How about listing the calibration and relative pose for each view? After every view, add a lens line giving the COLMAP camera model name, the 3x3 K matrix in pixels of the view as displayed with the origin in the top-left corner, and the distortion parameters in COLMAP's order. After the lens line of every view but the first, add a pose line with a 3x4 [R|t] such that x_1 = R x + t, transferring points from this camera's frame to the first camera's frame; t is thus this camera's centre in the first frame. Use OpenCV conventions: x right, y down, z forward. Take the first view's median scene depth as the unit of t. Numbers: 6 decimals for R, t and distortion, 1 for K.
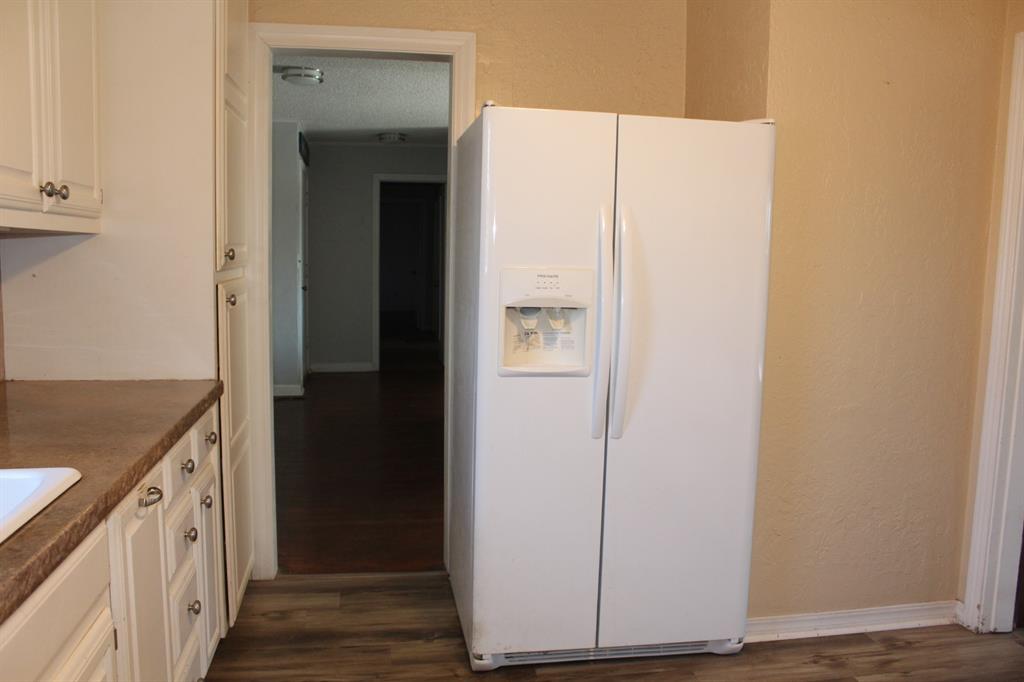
lens RADIAL K [[850.8, 0, 504.5], [0, 850.8, 341.6], [0, 0, 1]] dist [-0.169621, 0.147428]
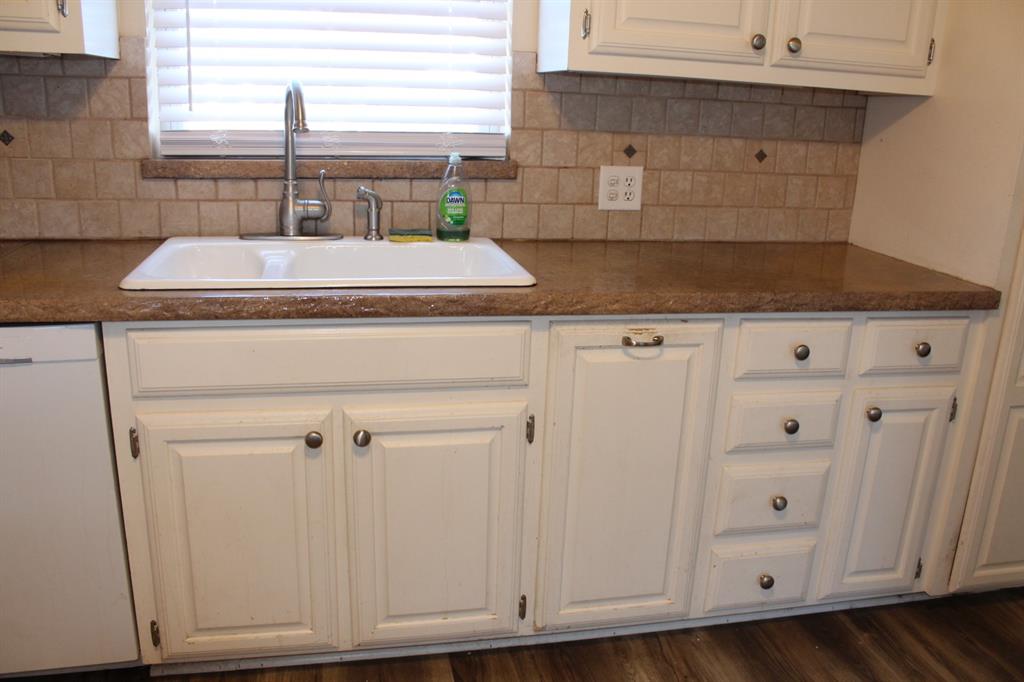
lens RADIAL K [[850.8, 0, 504.5], [0, 850.8, 341.6], [0, 0, 1]] dist [-0.169621, 0.147428]
pose [[0.032623, 0.266177, -0.963372, 0.402727], [-0.148661, 0.954455, 0.258679, -0.038138], [0.988350, 0.134777, 0.070707, 0.518360]]
